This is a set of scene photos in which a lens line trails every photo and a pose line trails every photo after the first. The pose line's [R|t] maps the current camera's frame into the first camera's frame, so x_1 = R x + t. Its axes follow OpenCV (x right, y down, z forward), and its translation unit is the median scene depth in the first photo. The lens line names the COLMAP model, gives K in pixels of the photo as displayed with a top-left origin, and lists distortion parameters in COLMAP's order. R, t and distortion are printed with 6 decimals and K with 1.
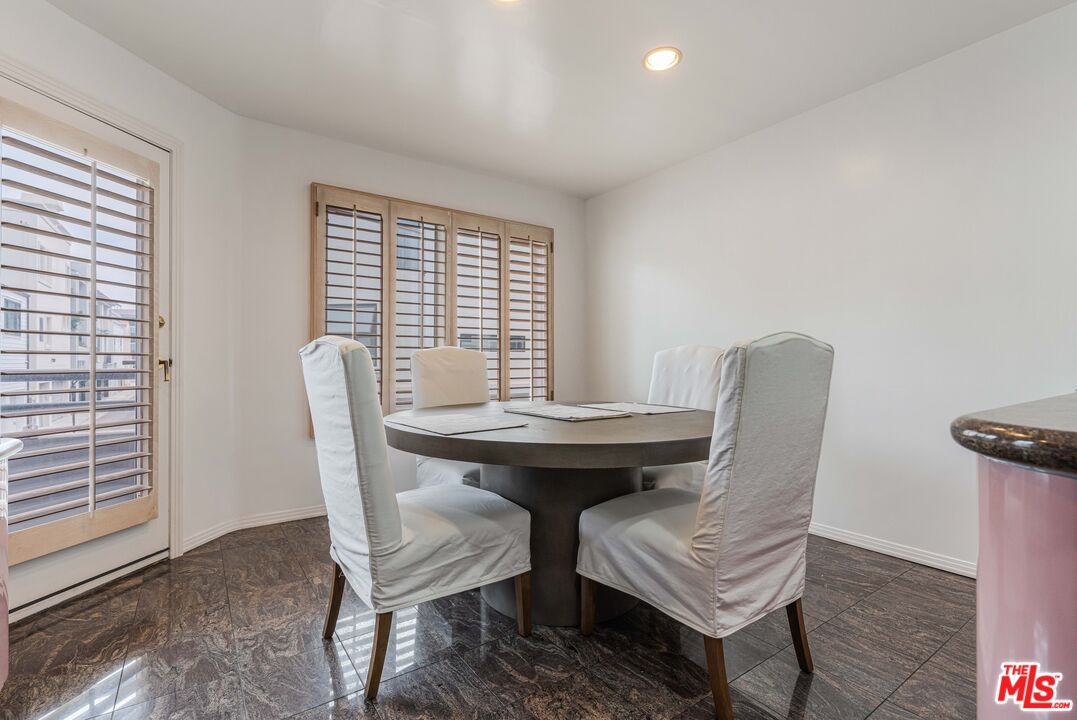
lens RADIAL K [[506.1, 0, 537.4], [0, 506.1, 360.0], [0, 0, 1]] dist [0.003408, 0.001062]
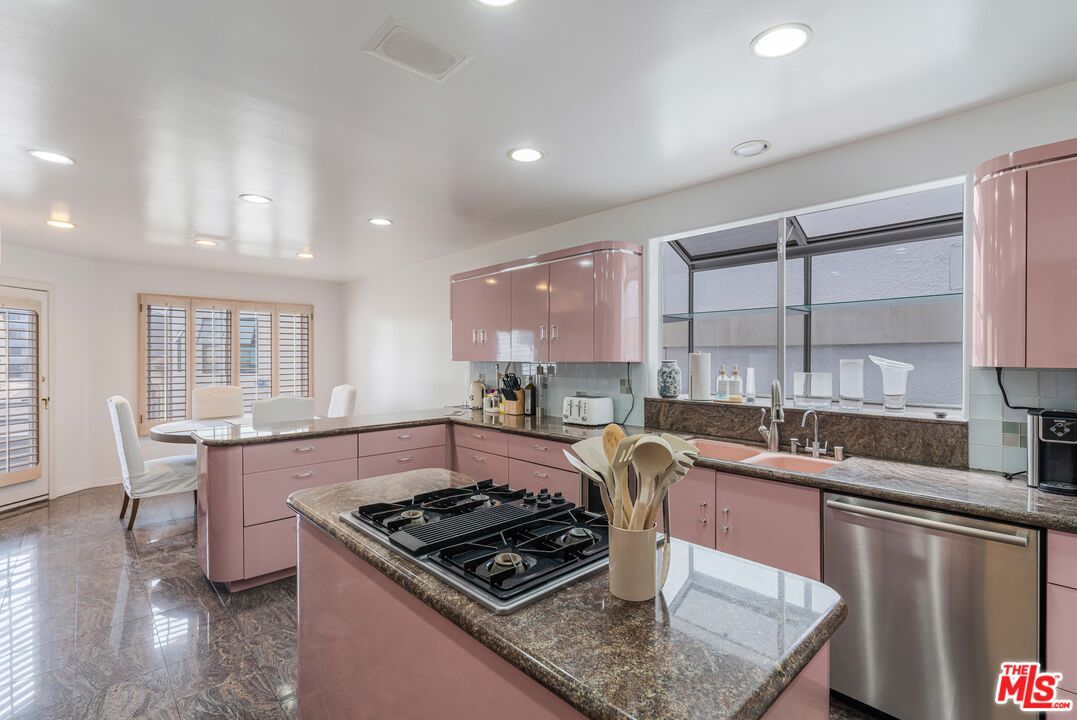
lens RADIAL K [[506.1, 0, 541.3], [0, 506.1, 357.6], [0, 0, 1]] dist [0.003408, 0.001062]
pose [[0.991383, -0.002573, 0.130969, 0.945418], [0.001747, 0.999978, 0.006424, -0.171543], [-0.130983, -0.006140, 0.991366, -1.245948]]
